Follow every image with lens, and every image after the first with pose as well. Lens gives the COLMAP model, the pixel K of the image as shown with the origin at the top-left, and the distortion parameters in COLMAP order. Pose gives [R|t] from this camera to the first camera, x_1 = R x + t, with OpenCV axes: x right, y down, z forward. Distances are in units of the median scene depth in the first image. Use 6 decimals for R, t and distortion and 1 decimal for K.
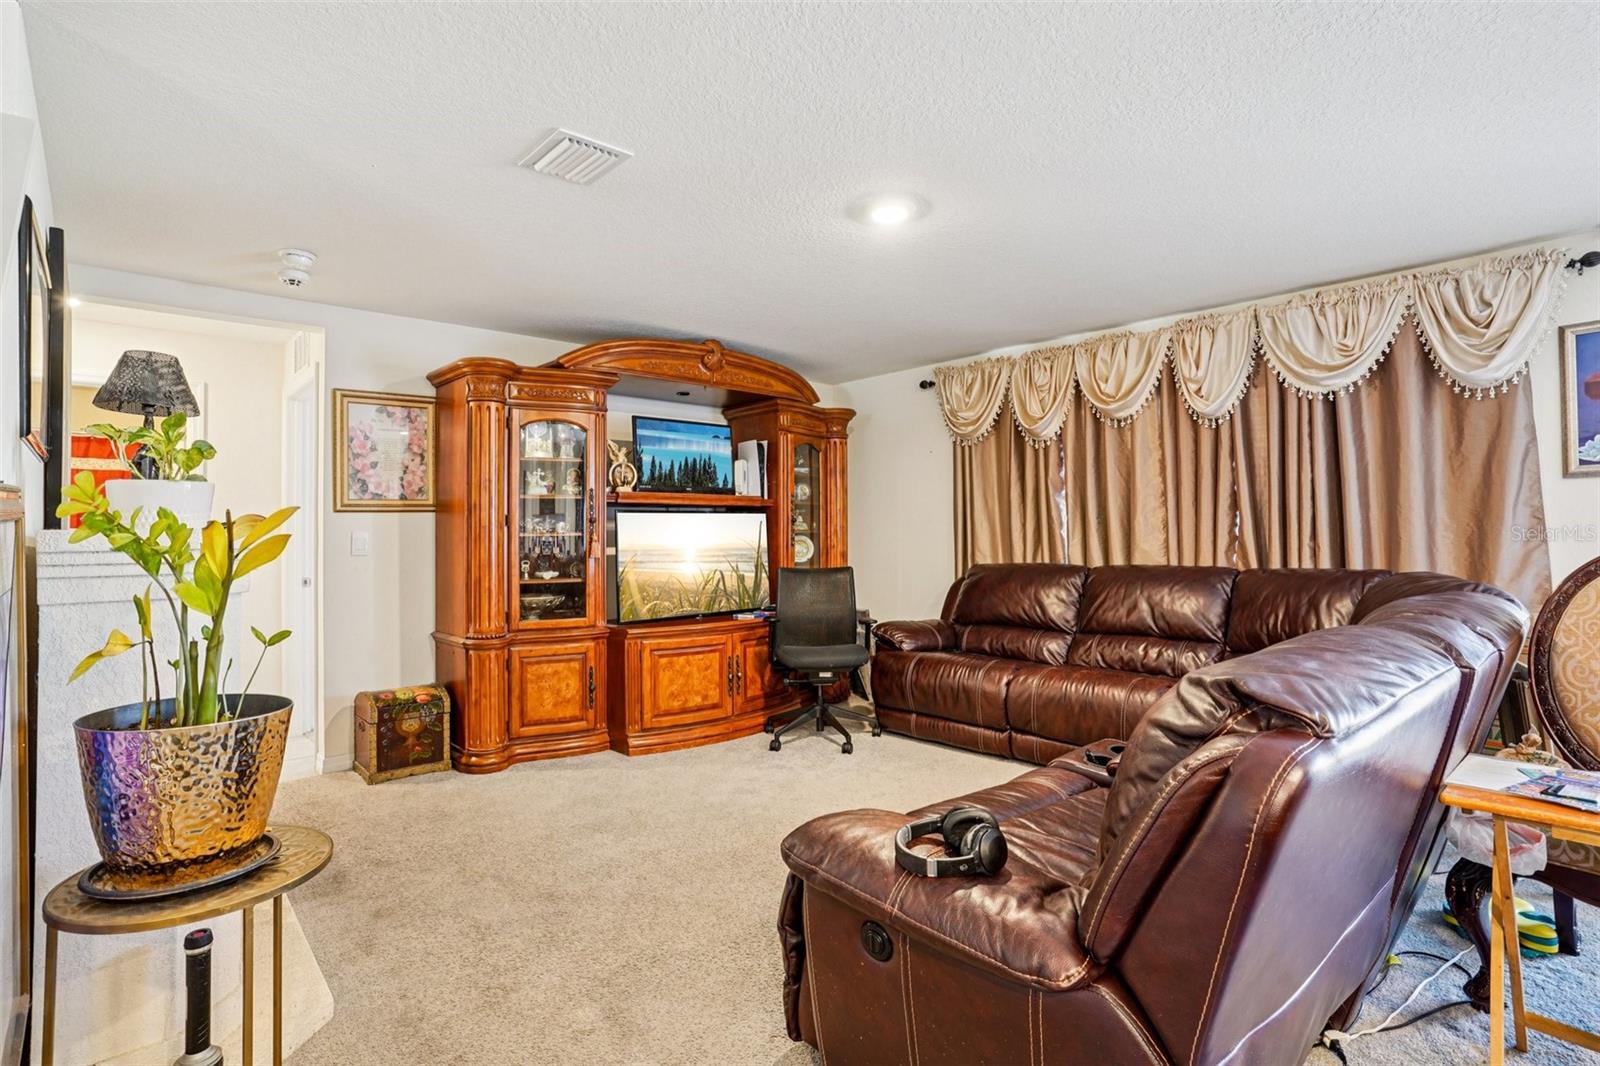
lens RADIAL K [[786.1, 0, 800.0], [0, 786.1, 533.0], [0, 0, 1]] dist [-0.073932, 0.034465]
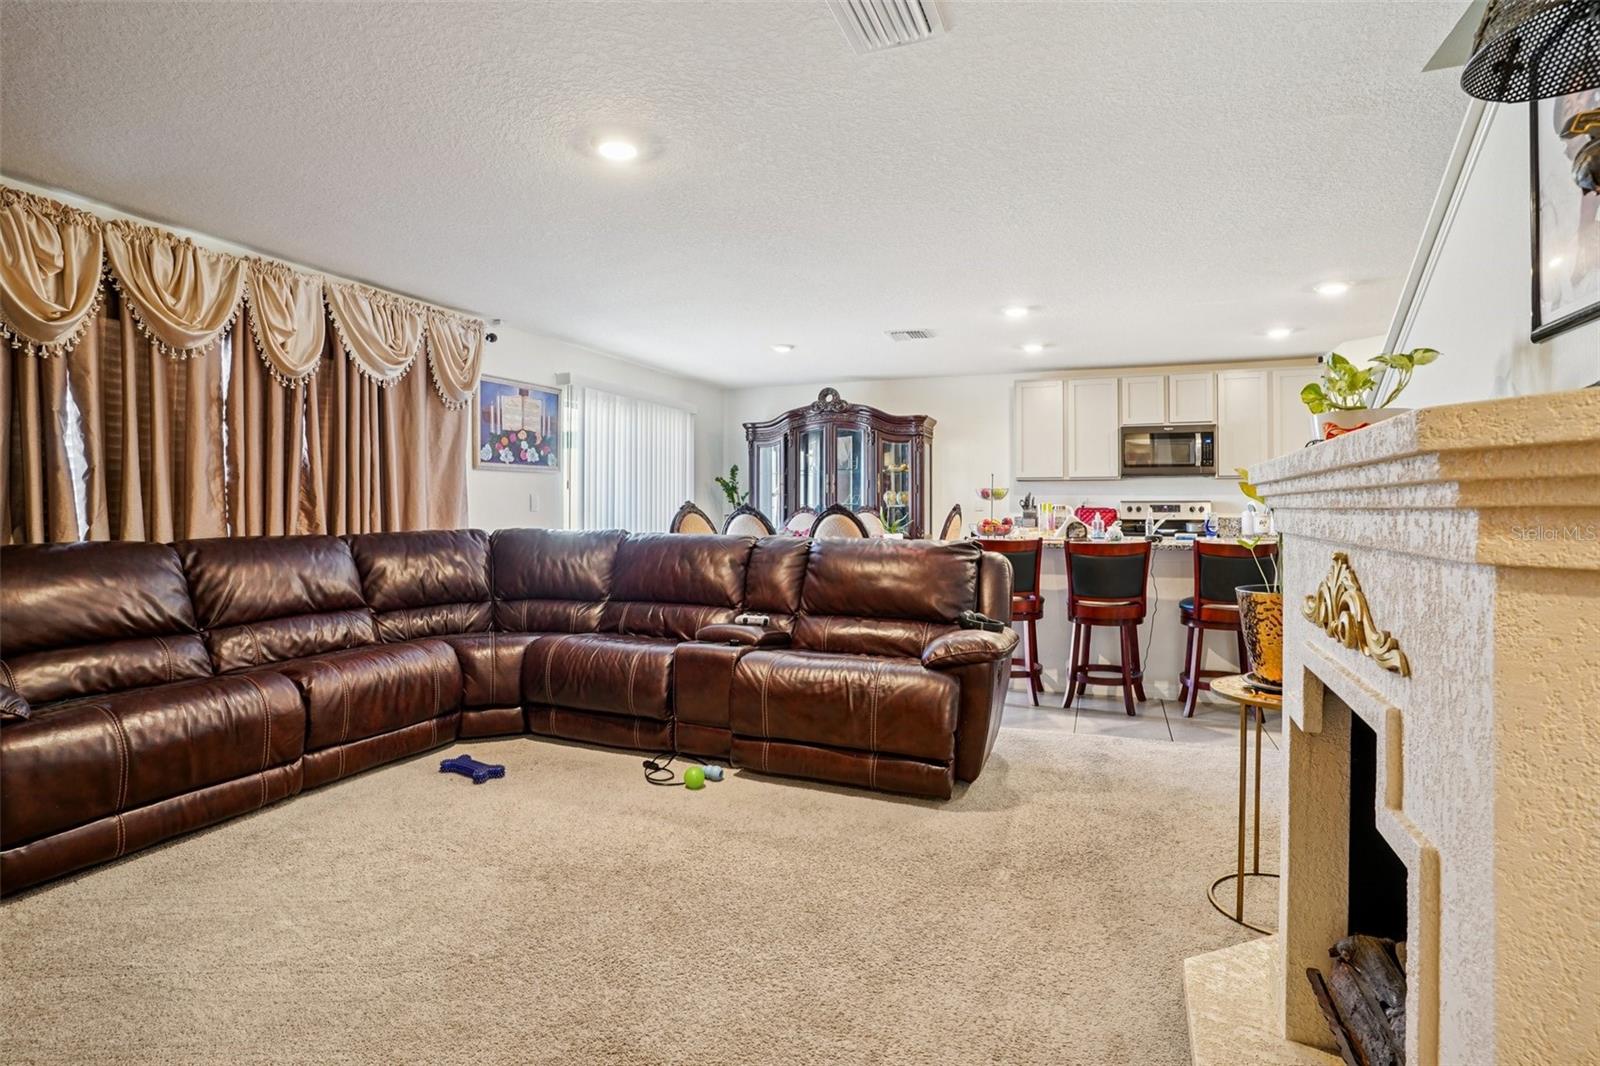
lens RADIAL K [[786.1, 0, 800.0], [0, 786.1, 533.0], [0, 0, 1]] dist [-0.073932, 0.034465]
pose [[-0.425442, -0.013264, 0.904889, -0.554003], [0.006608, 0.999820, 0.017762, 0.026805], [-0.904962, 0.013536, -0.425278, 0.807398]]
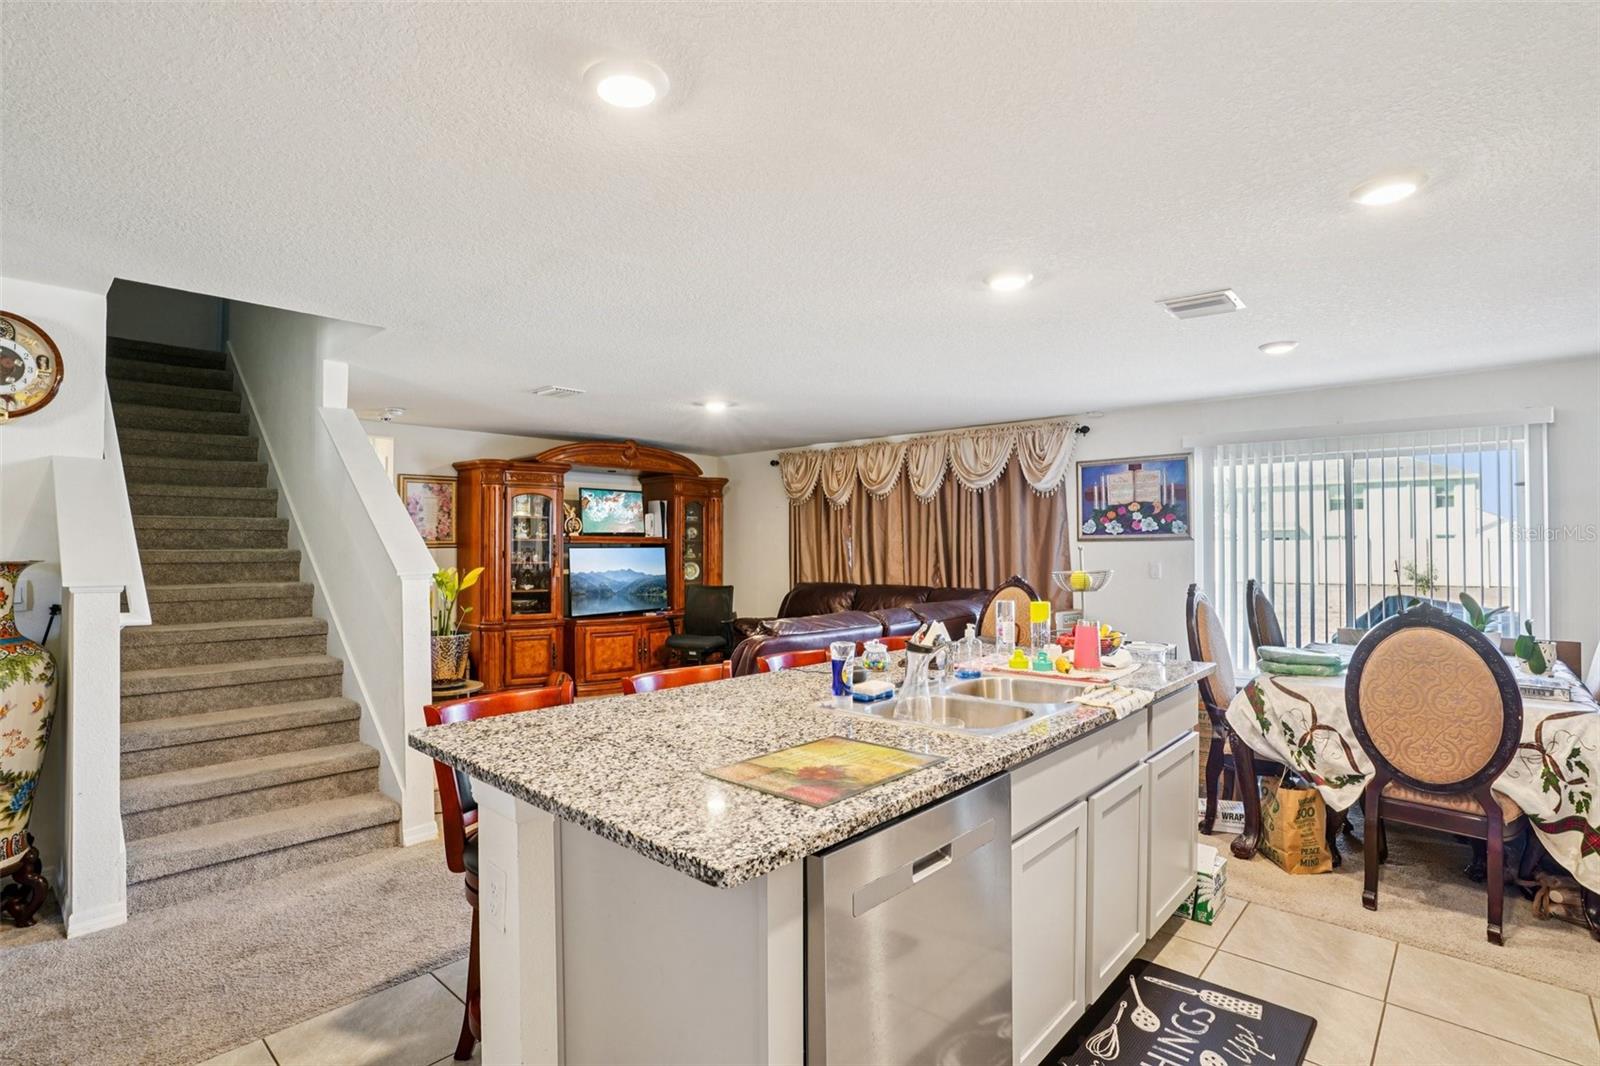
lens RADIAL K [[777.4, 0, 784.2], [0, 777.4, 567.2], [0, 0, 1]] dist [-0.102417, 0.032139]
pose [[0.997917, 0.009515, 0.063812, 0.114278], [-0.011245, 0.999577, 0.026809, -0.038736], [-0.063530, -0.027471, 0.997602, -0.660544]]
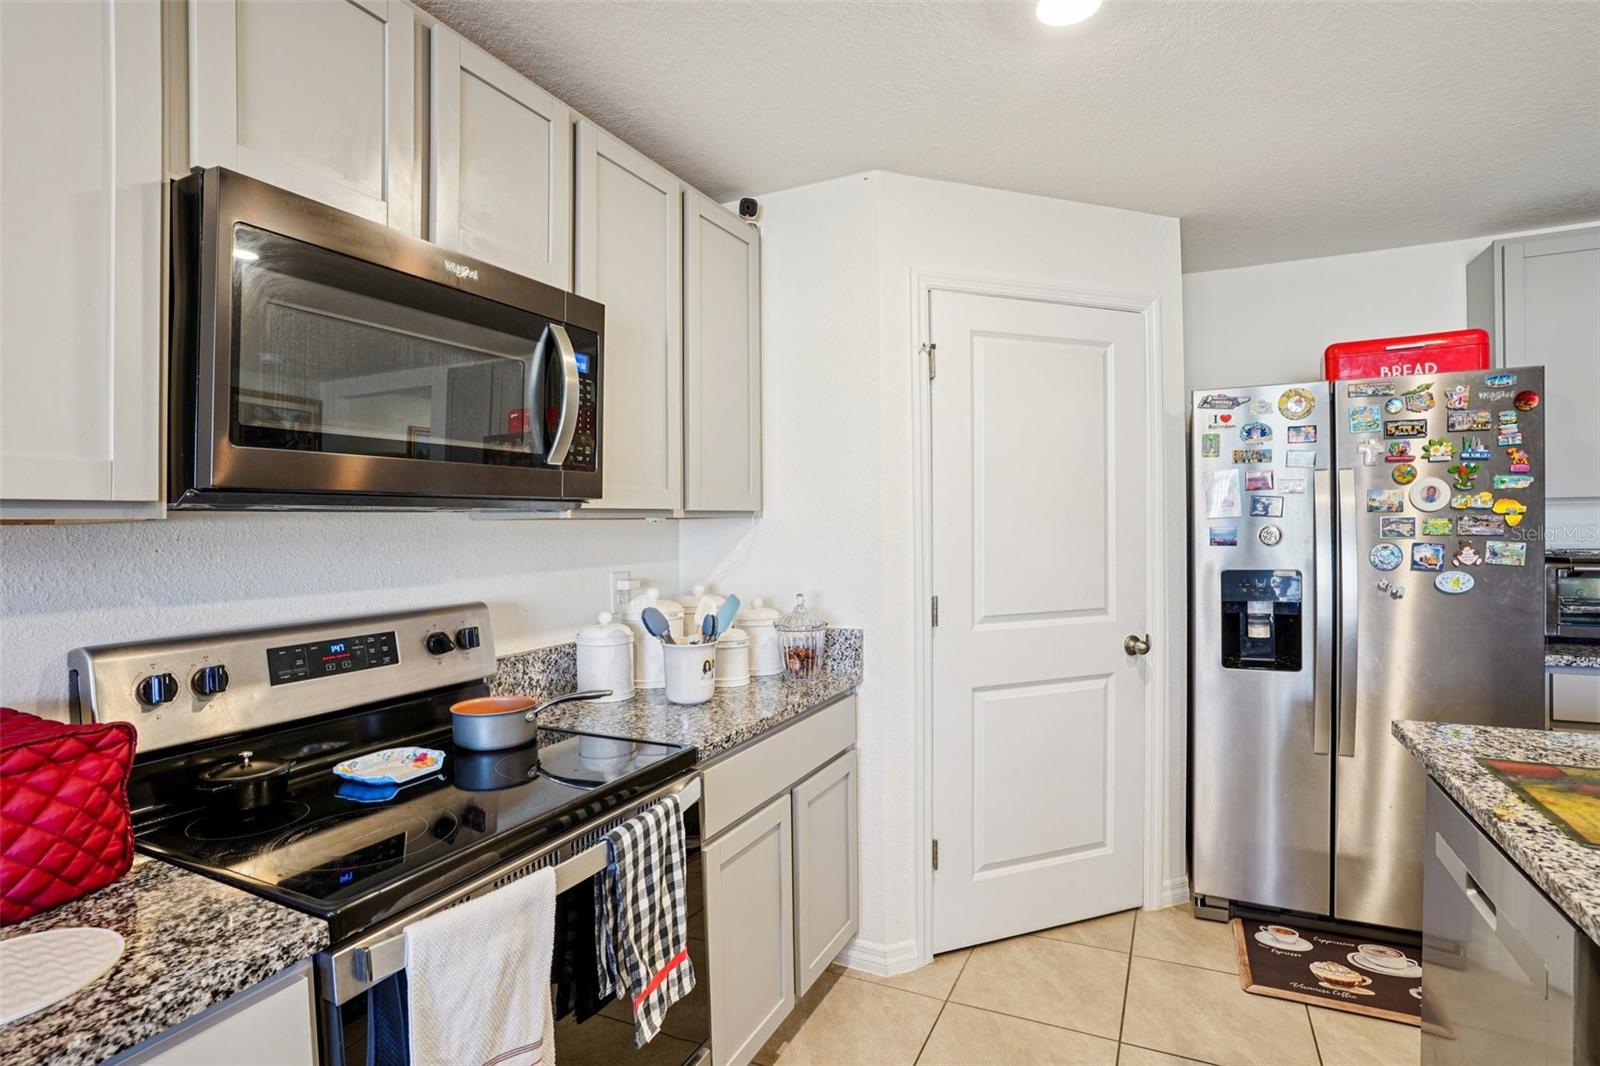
lens RADIAL K [[786.1, 0, 800.0], [0, 786.1, 533.0], [0, 0, 1]] dist [-0.073932, 0.034465]
pose [[-0.935712, 0.034246, -0.351098, 0.512334], [0.030970, 0.999409, 0.014945, -0.043970], [0.351402, 0.003111, -0.936219, -0.176106]]
